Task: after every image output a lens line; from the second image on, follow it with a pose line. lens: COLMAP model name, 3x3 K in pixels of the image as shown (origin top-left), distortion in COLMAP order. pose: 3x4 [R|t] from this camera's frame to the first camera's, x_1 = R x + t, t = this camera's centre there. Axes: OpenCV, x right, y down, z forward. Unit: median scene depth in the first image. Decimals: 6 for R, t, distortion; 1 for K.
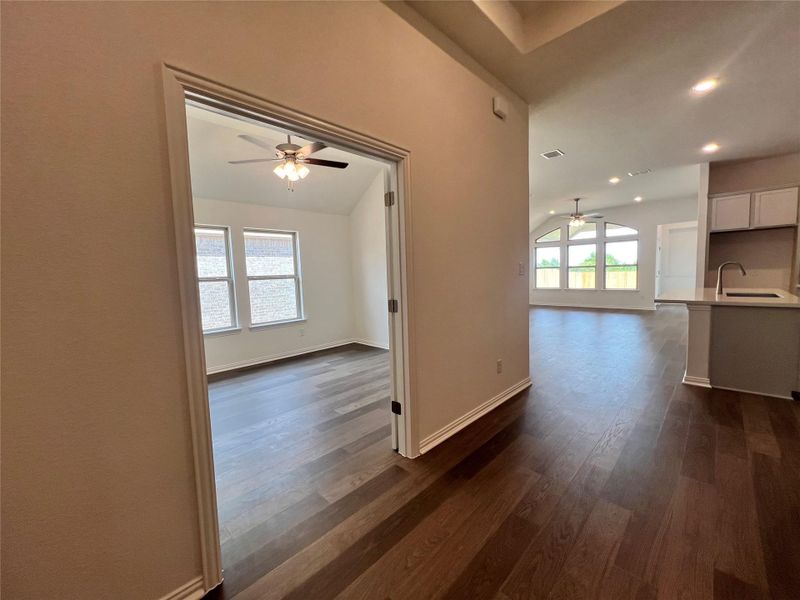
lens RADIAL K [[320.9, 0, 396.7], [0, 320.9, 298.7], [0, 0, 1]] dist [-0.002072, 0.000329]
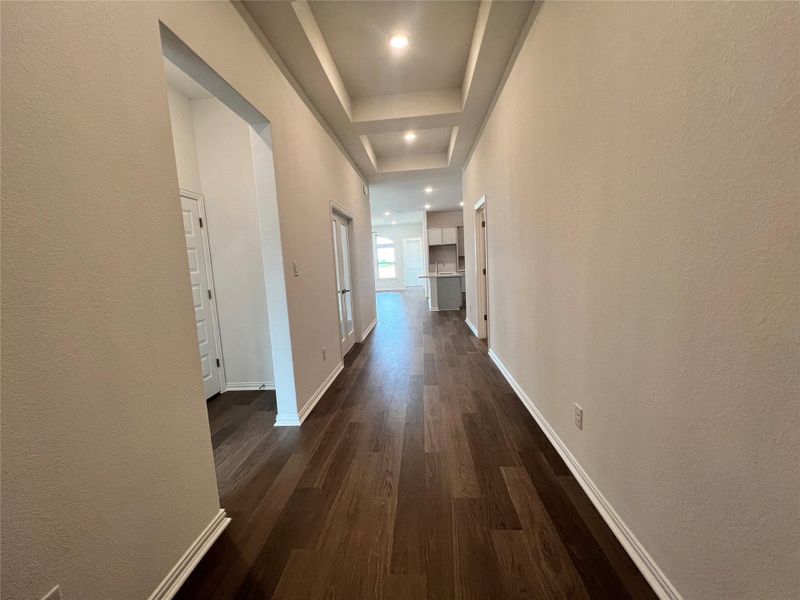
lens RADIAL K [[320.9, 0, 396.7], [0, 320.9, 298.7], [0, 0, 1]] dist [-0.002072, 0.000329]
pose [[0.761820, -0.079447, 0.642898, -0.470946], [0.074392, 0.996615, 0.035005, 0.036085], [-0.643503, 0.021159, 0.765151, -0.382523]]
